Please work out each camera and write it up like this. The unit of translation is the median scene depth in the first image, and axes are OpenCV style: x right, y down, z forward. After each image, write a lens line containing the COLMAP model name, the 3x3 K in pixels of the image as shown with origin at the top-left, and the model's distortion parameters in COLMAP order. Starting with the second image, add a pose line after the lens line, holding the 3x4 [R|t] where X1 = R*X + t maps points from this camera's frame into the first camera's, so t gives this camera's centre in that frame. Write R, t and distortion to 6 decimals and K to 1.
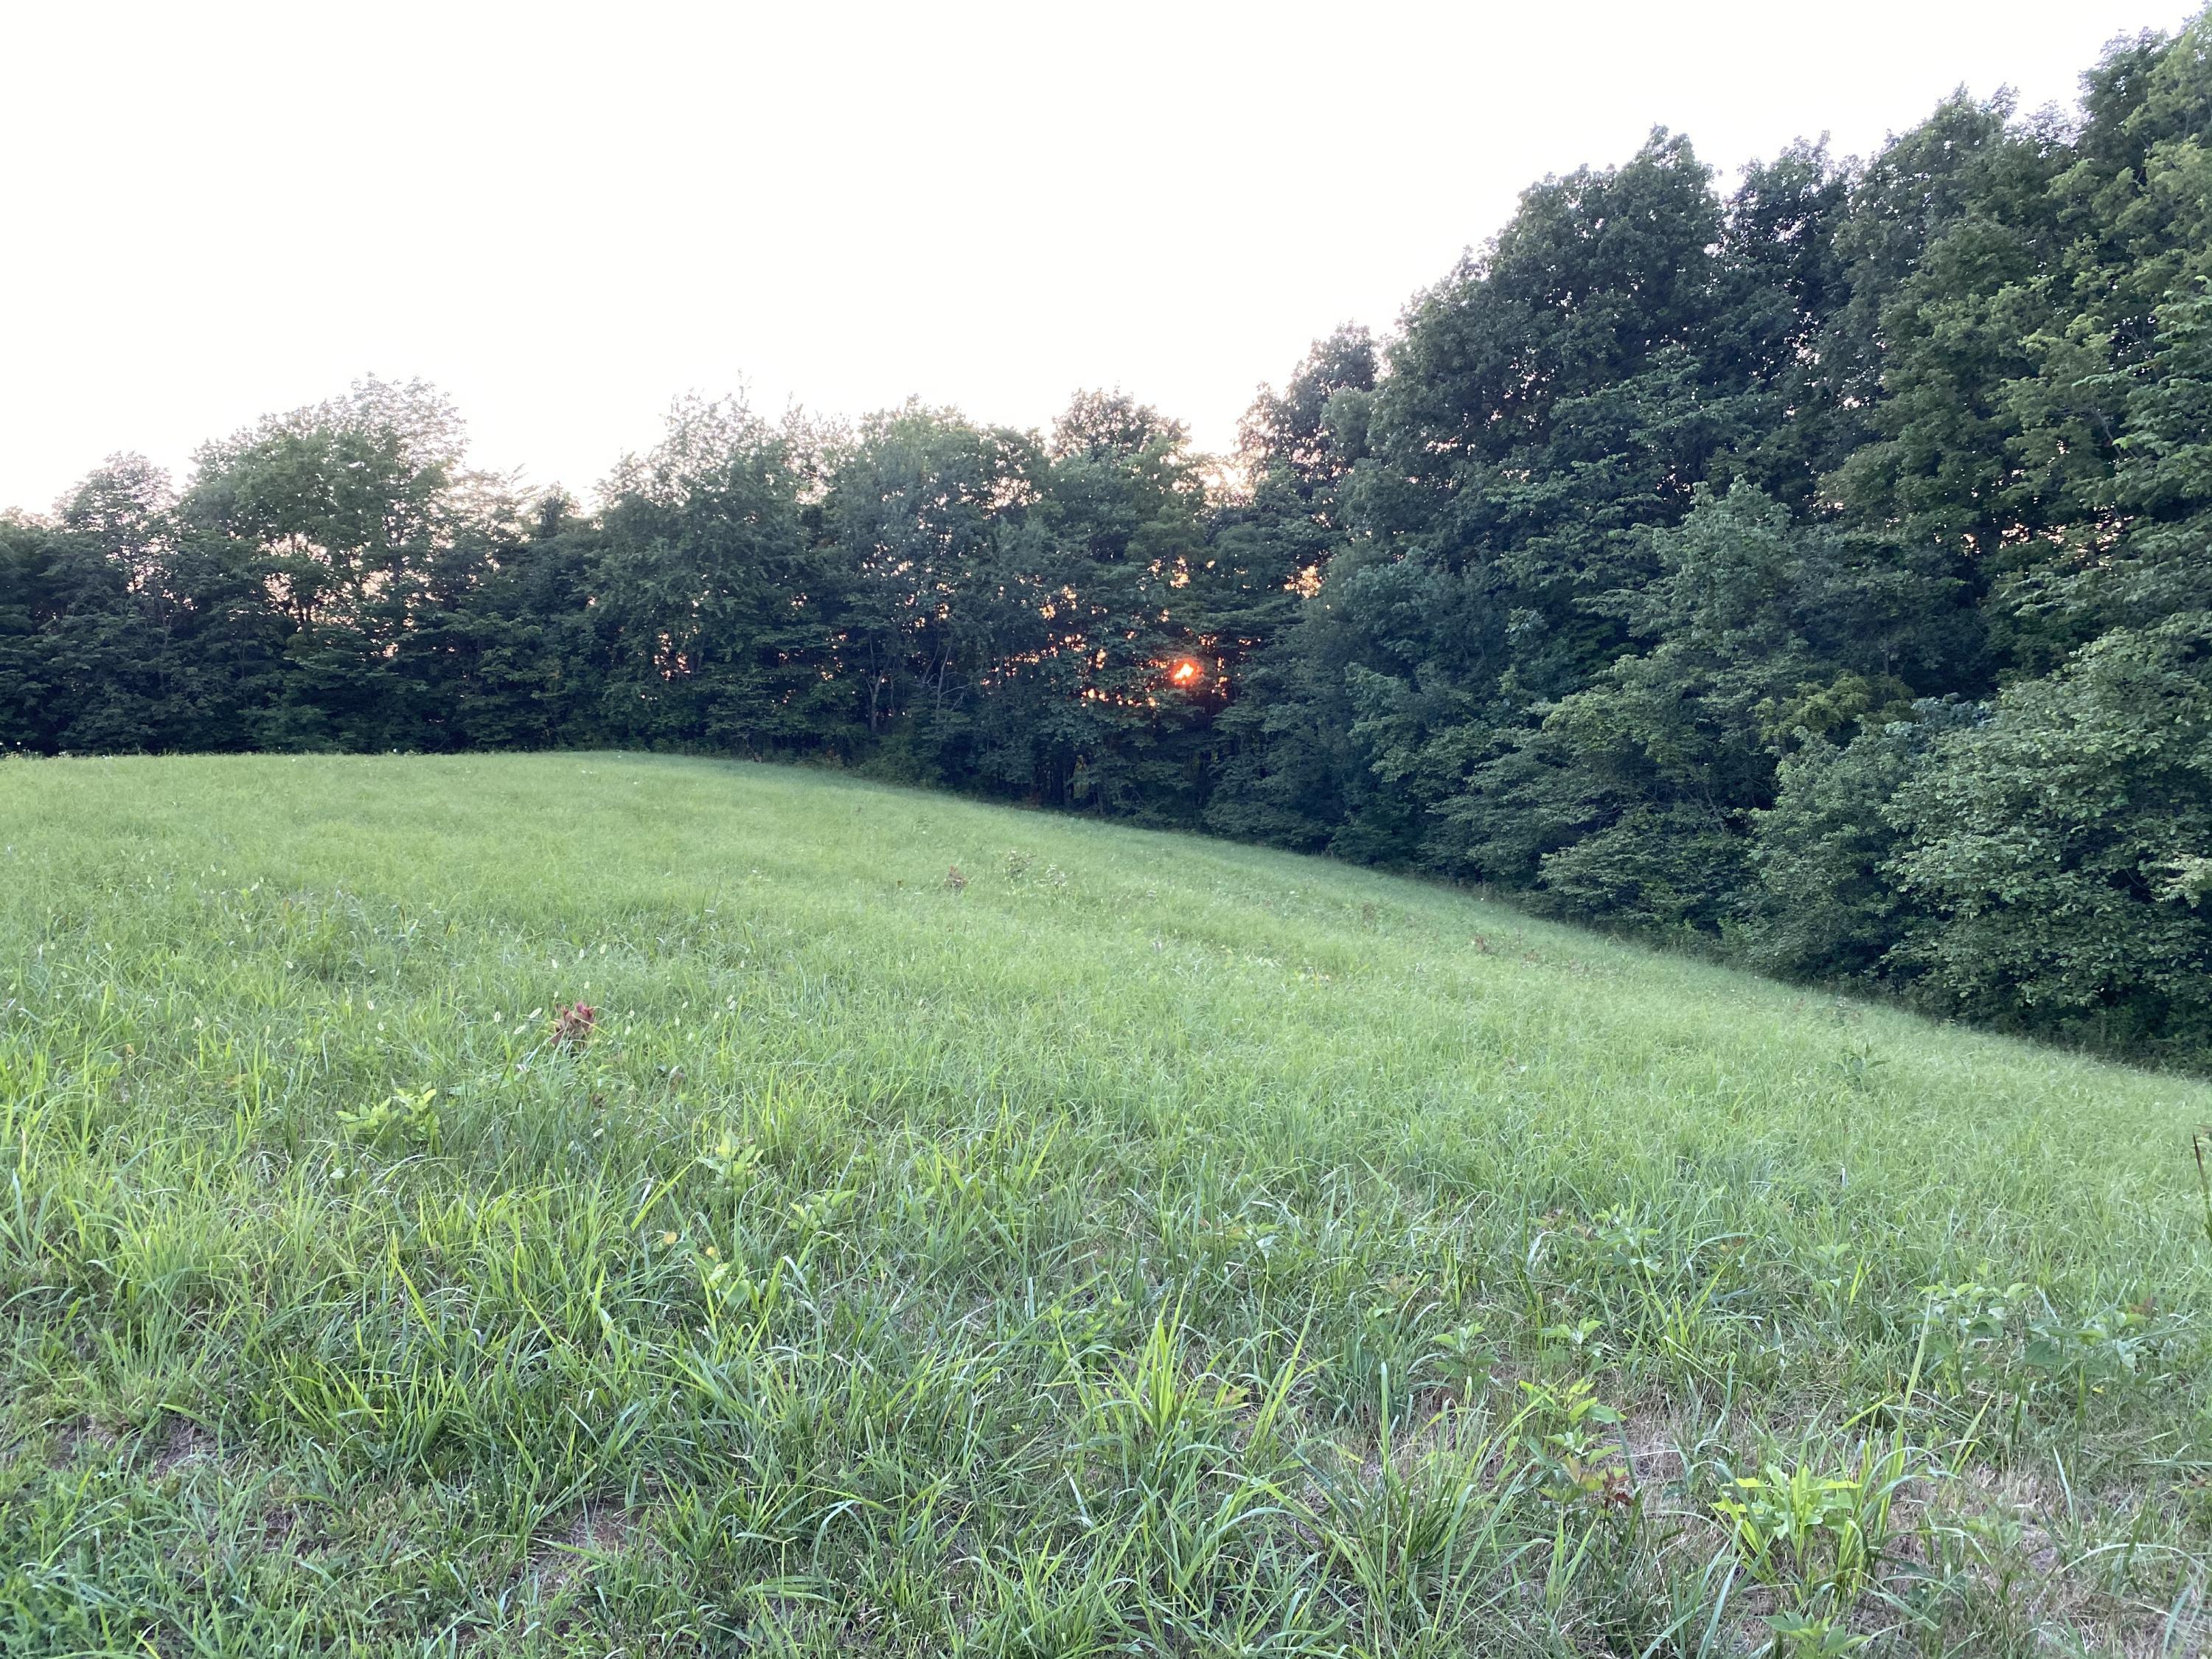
lens RADIAL K [[1650.7, 0, 1106.0], [0, 1650.7, 829.5], [0, 0, 1]] dist [0.004102, -0.015131]
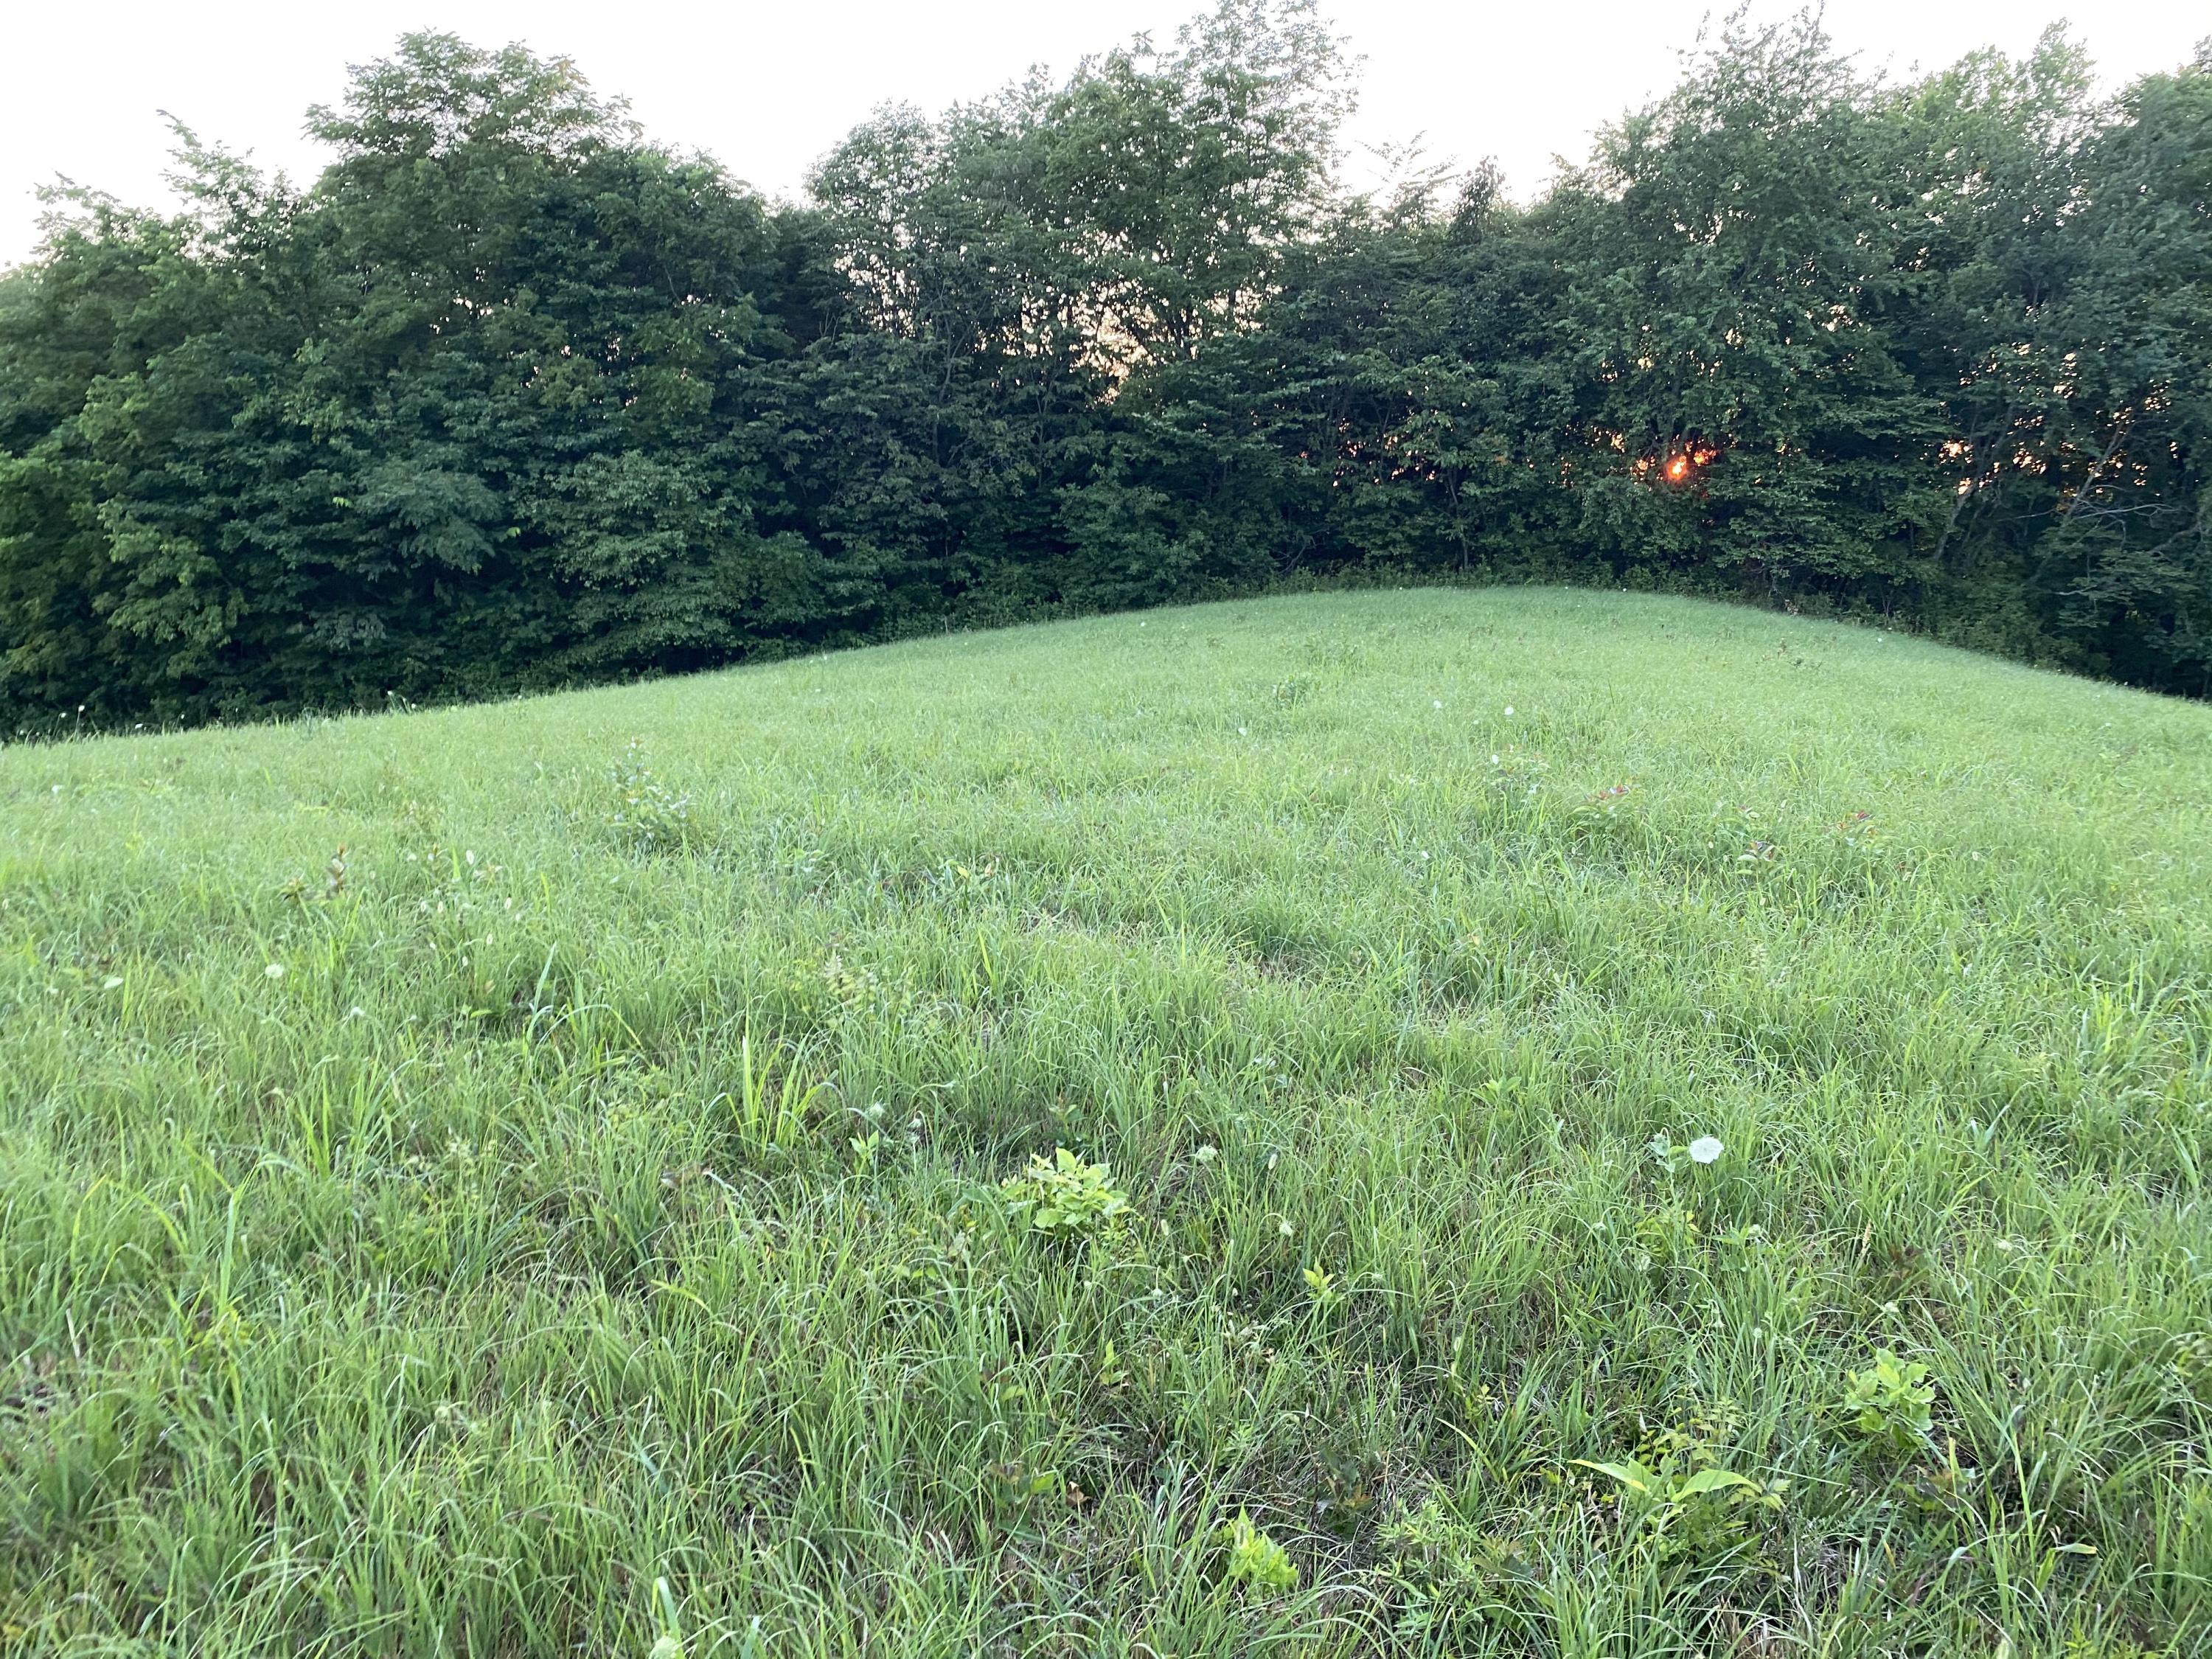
lens RADIAL K [[1650.7, 0, 1106.0], [0, 1650.7, 829.5], [0, 0, 1]] dist [0.004102, -0.015131]
pose [[0.964136, 0.105244, -0.243650, -0.310162], [-0.075250, 0.988744, 0.129316, -0.022371], [0.254518, -0.106344, 0.961203, 0.325310]]
